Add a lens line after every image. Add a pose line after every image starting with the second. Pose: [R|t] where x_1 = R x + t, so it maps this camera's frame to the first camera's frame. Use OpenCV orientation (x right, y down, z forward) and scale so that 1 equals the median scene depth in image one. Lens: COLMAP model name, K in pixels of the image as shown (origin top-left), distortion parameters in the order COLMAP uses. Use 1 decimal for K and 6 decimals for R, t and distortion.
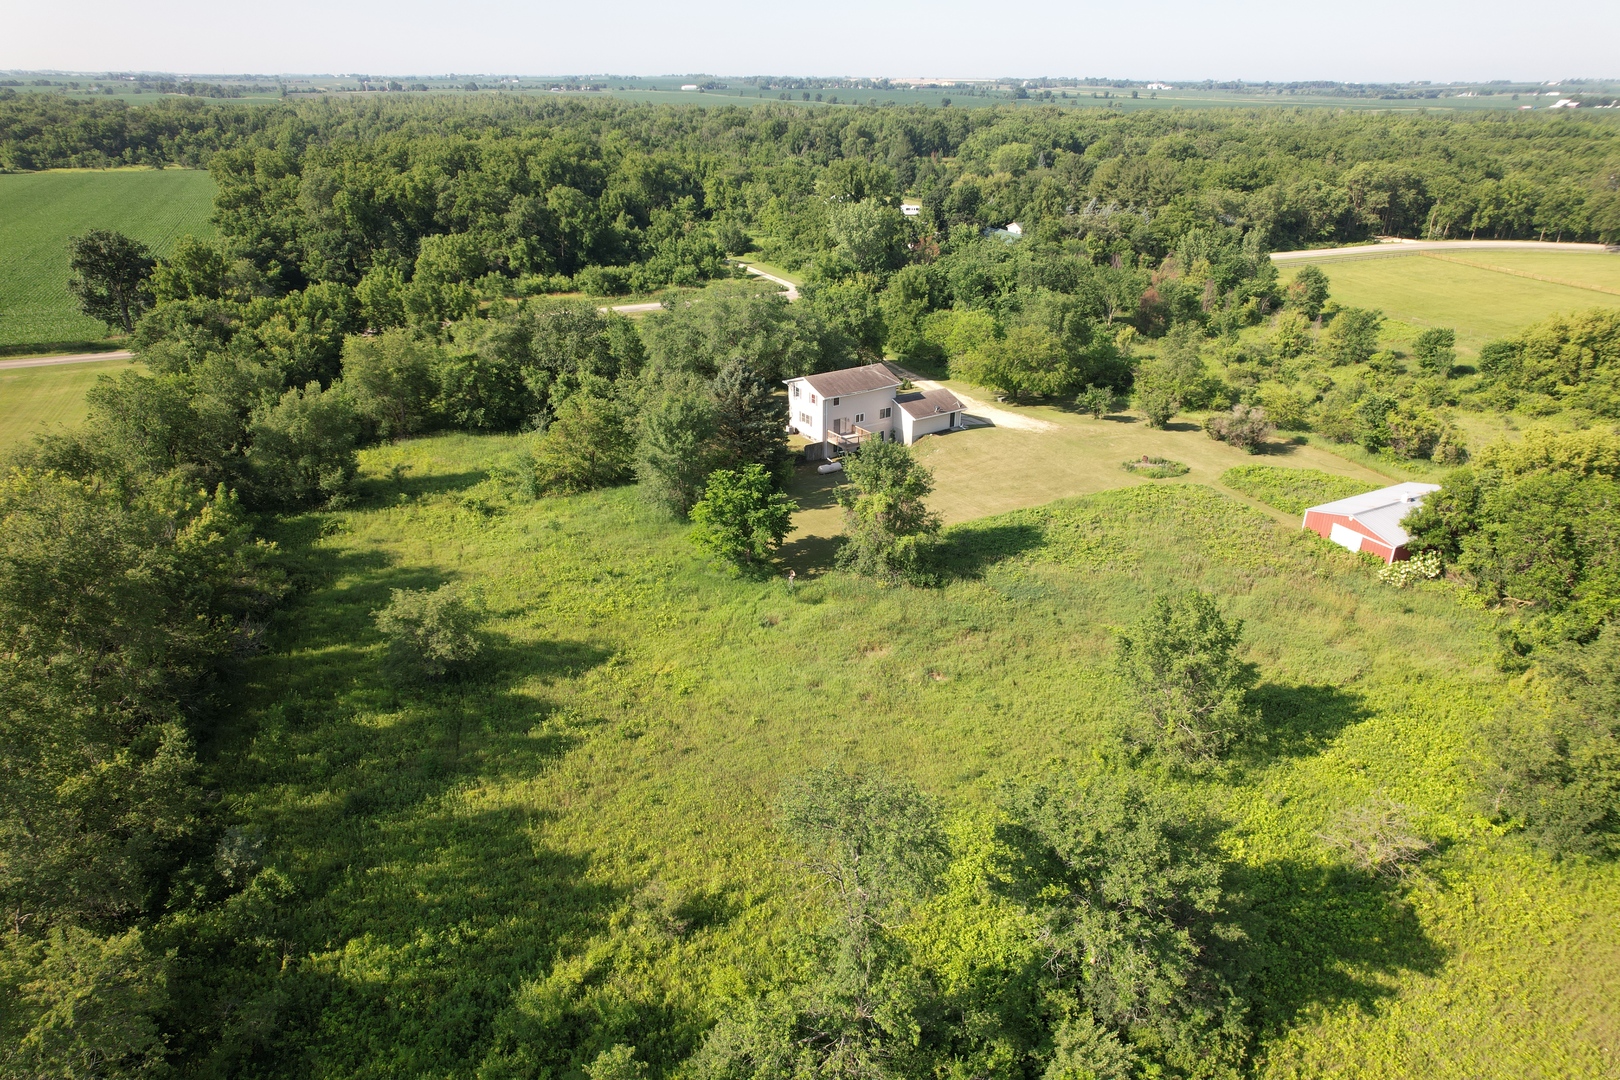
lens RADIAL K [[1038.3, 0, 813.7], [0, 1038.3, 542.8], [0, 0, 1]] dist [-0.066380, 0.062258]
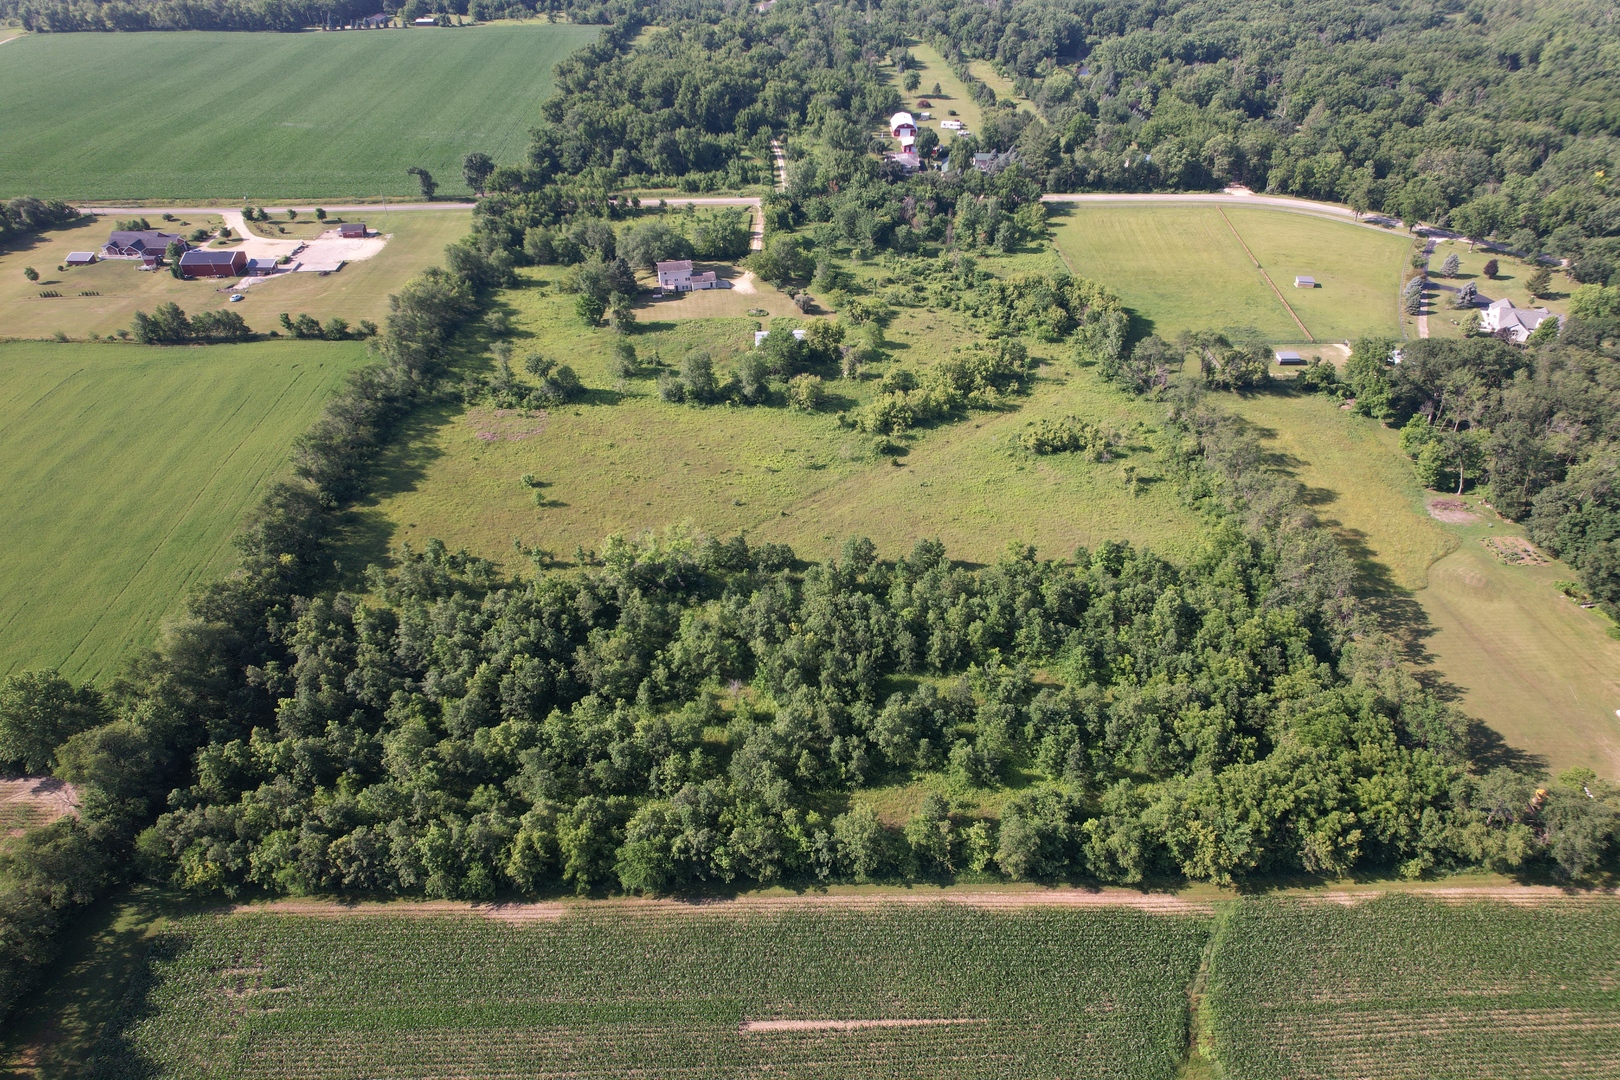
lens RADIAL K [[1038.3, 0, 806.0], [0, 1038.3, 536.8], [0, 0, 1]] dist [-0.066380, 0.062258]
pose [[0.924790, 0.220870, -0.309806, 0.893894], [-0.154656, 0.962170, 0.224301, -0.084399], [0.347627, -0.159518, 0.923964, -1.019928]]
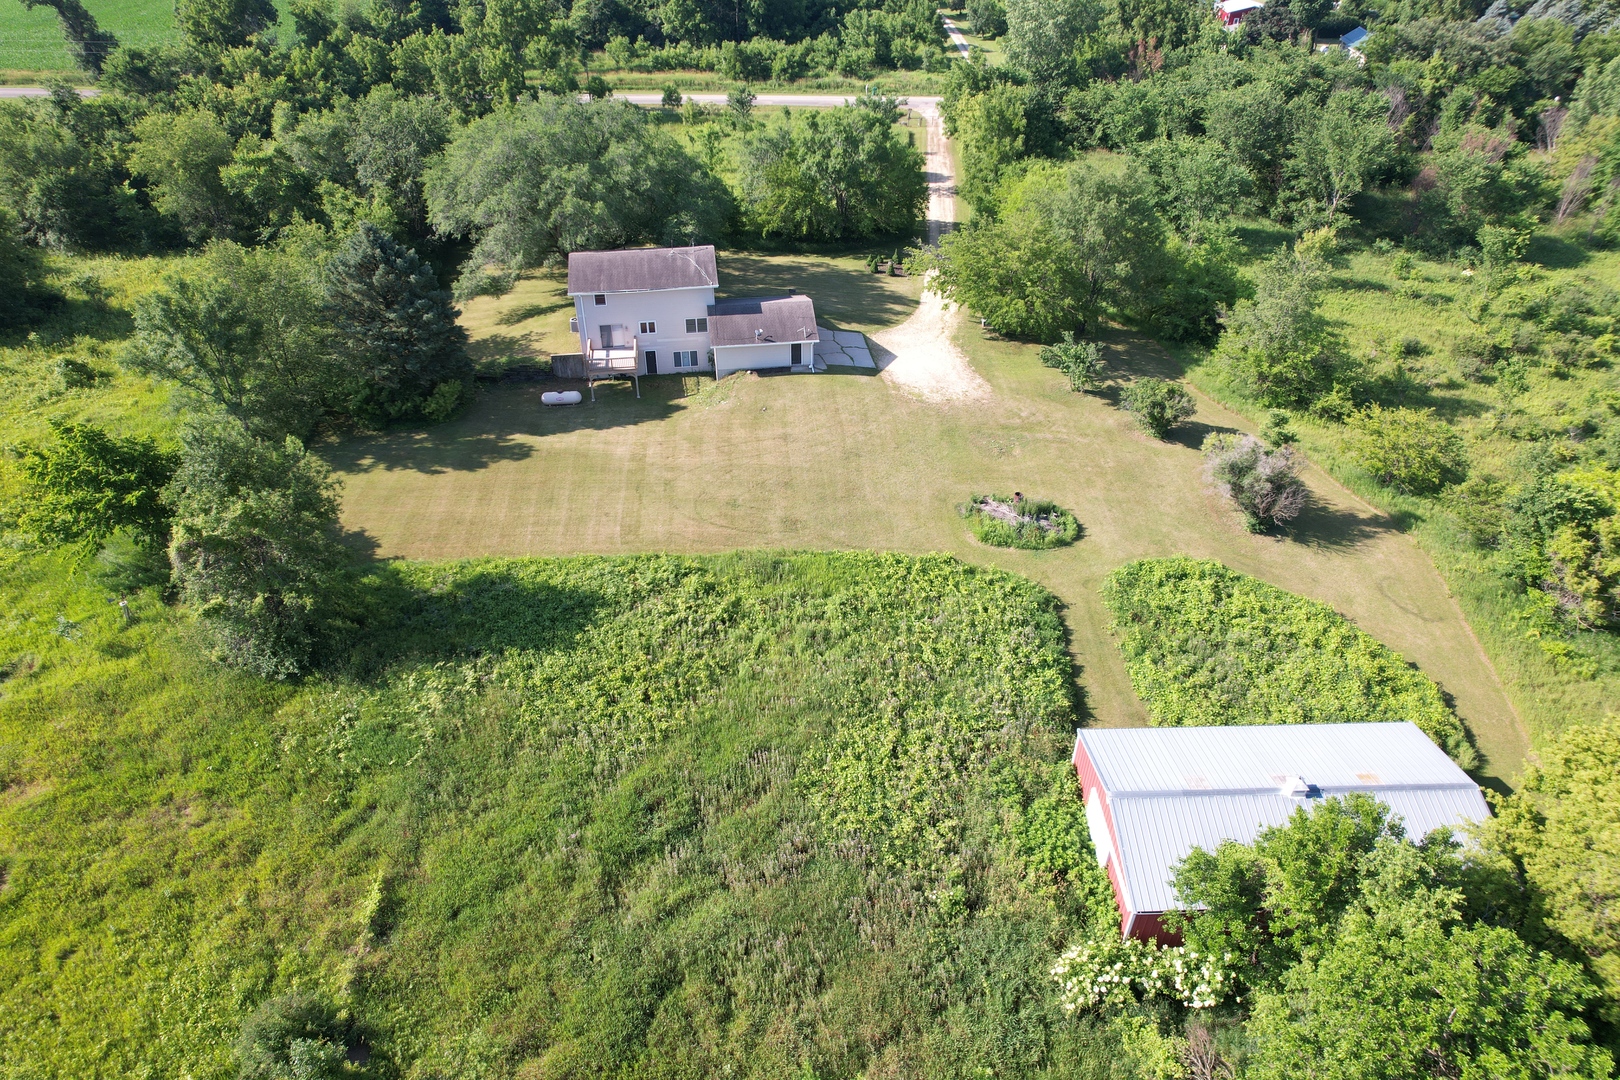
lens RADIAL K [[1038.3, 0, 813.2], [0, 1038.3, 538.6], [0, 0, 1]] dist [-0.066380, 0.062258]
pose [[0.896102, 0.261569, -0.358584, 0.263546], [-0.184497, 0.954310, 0.235062, -0.106124], [0.403685, -0.144481, 0.903418, 0.267719]]
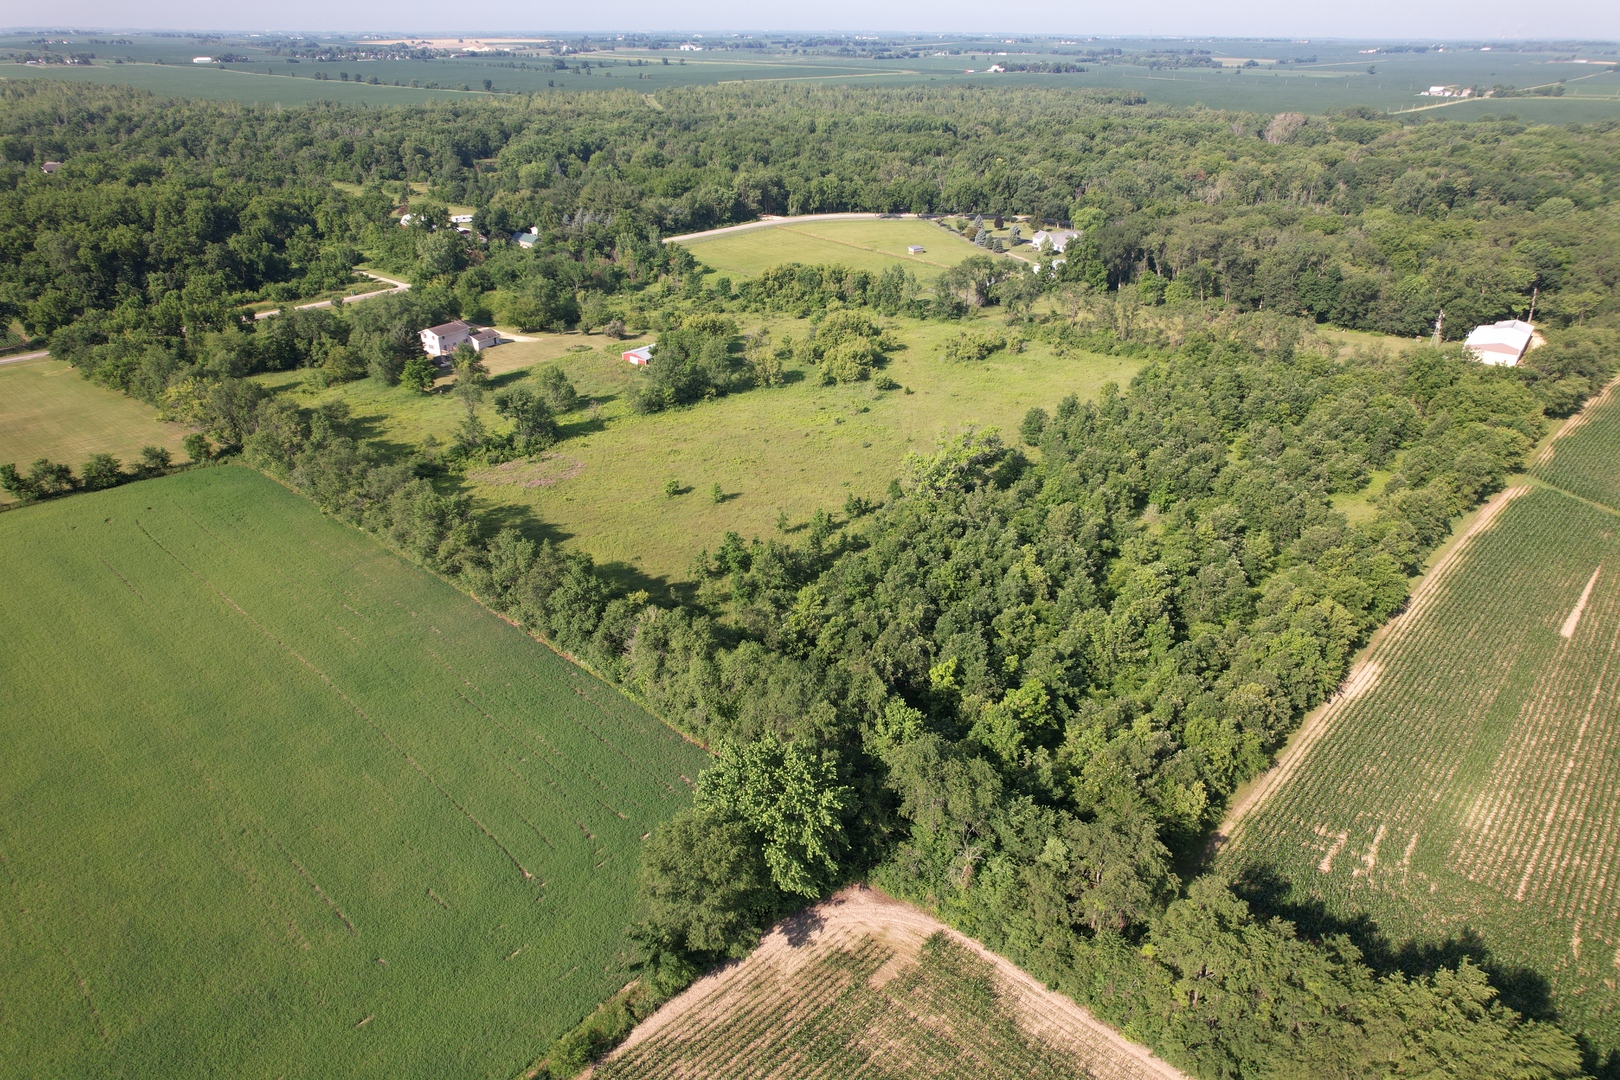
lens RADIAL K [[1038.3, 0, 814.0], [0, 1038.3, 544.4], [0, 0, 1]] dist [-0.066380, 0.062258]
pose [[0.922901, -0.175384, 0.342776, -0.053663], [0.160740, 0.984446, 0.070918, 0.189017], [-0.349882, -0.010352, 0.936737, -0.956642]]
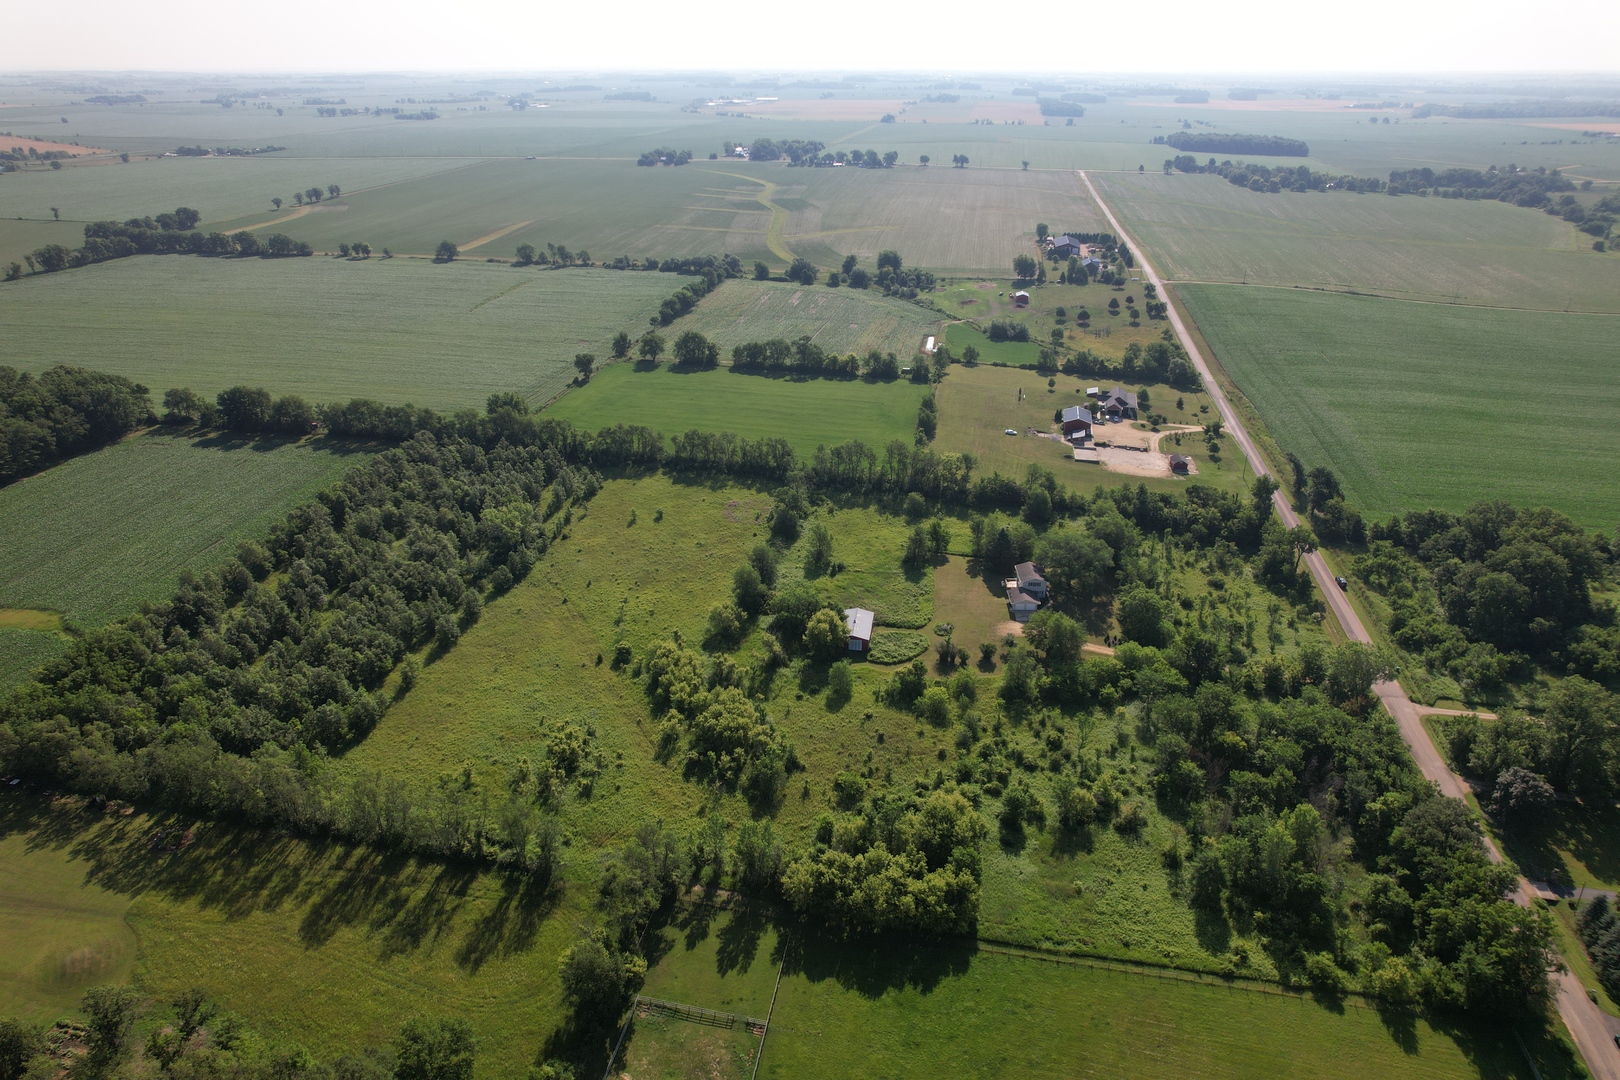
lens RADIAL K [[1038.3, 0, 809.3], [0, 1038.3, 540.1], [0, 0, 1]] dist [-0.066380, 0.062258]
pose [[-0.580533, 0.340571, -0.739590, 1.407288], [-0.345677, 0.719317, 0.602570, -0.981070], [0.737217, 0.605471, -0.299859, 0.788400]]
